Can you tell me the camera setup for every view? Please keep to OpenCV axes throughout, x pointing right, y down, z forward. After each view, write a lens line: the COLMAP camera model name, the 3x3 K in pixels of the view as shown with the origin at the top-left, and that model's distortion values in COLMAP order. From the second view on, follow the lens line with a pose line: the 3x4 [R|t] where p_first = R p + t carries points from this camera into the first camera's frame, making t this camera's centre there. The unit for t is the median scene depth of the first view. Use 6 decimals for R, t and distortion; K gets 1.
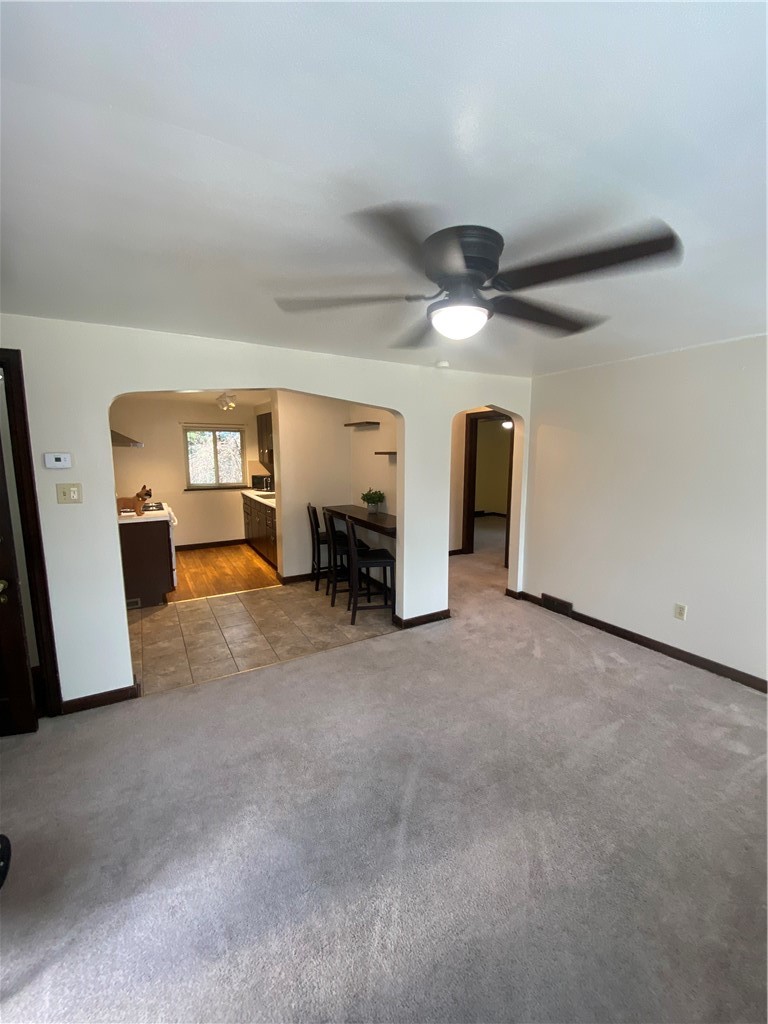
lens RADIAL K [[414.7, 0, 384.0], [0, 414.7, 512.0], [0, 0, 1]] dist [-0.003720, -0.000261]
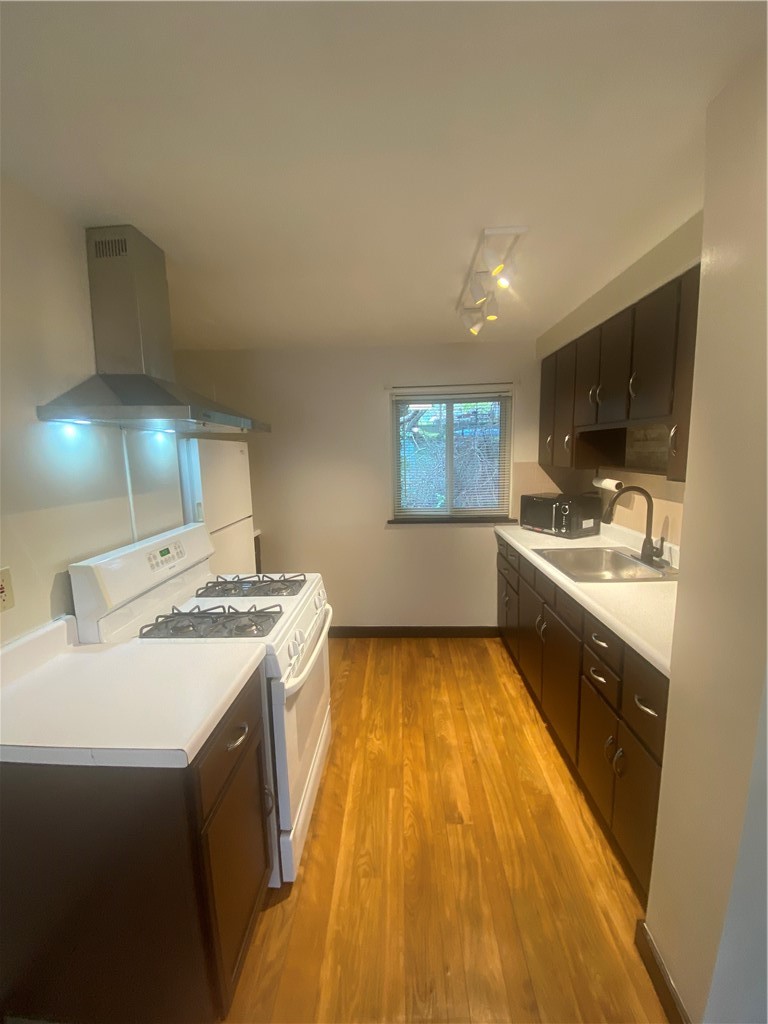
lens RADIAL K [[414.7, 0, 384.0], [0, 414.7, 512.0], [0, 0, 1]] dist [-0.003720, -0.000261]
pose [[0.850878, 0.057568, -0.522200, -0.363833], [-0.054520, 0.998287, 0.021218, -0.122926], [0.522527, 0.010416, 0.852559, 0.934034]]
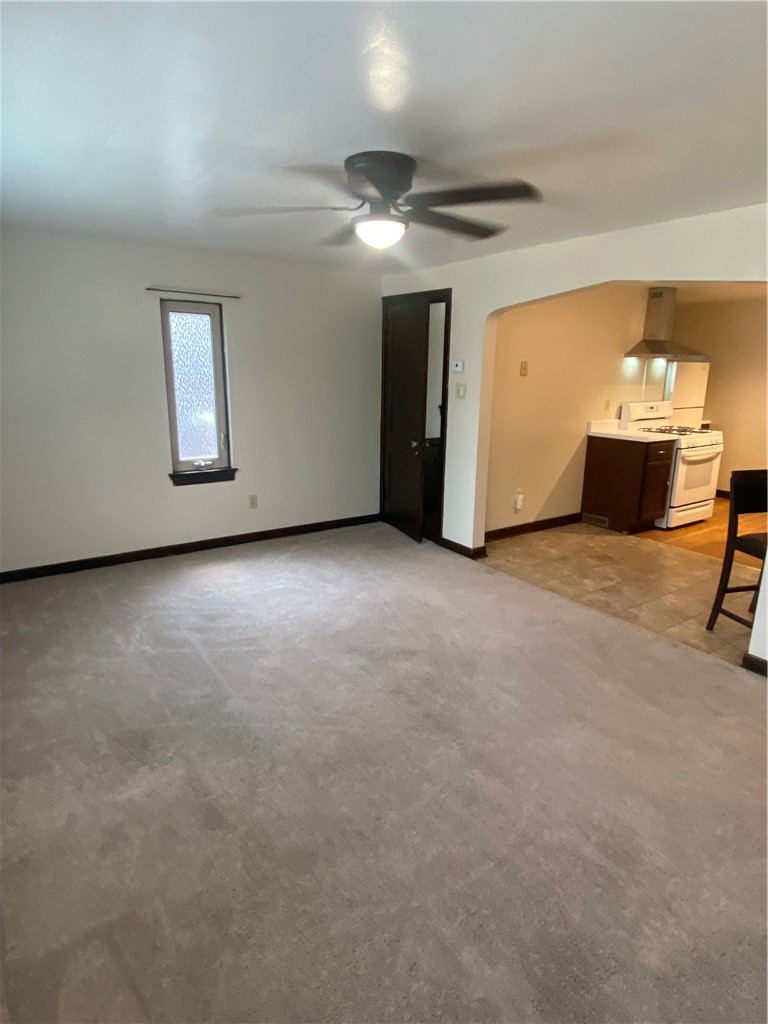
lens RADIAL K [[584.5, 0, 380.8], [0, 584.5, 490.0], [0, 0, 1]] dist [0.000515, 0.000145]
pose [[0.090707, 0.217018, -0.971944, 0.701324], [-0.163594, 0.965956, 0.200414, -0.042924], [0.982349, 0.140825, 0.123122, 0.321080]]
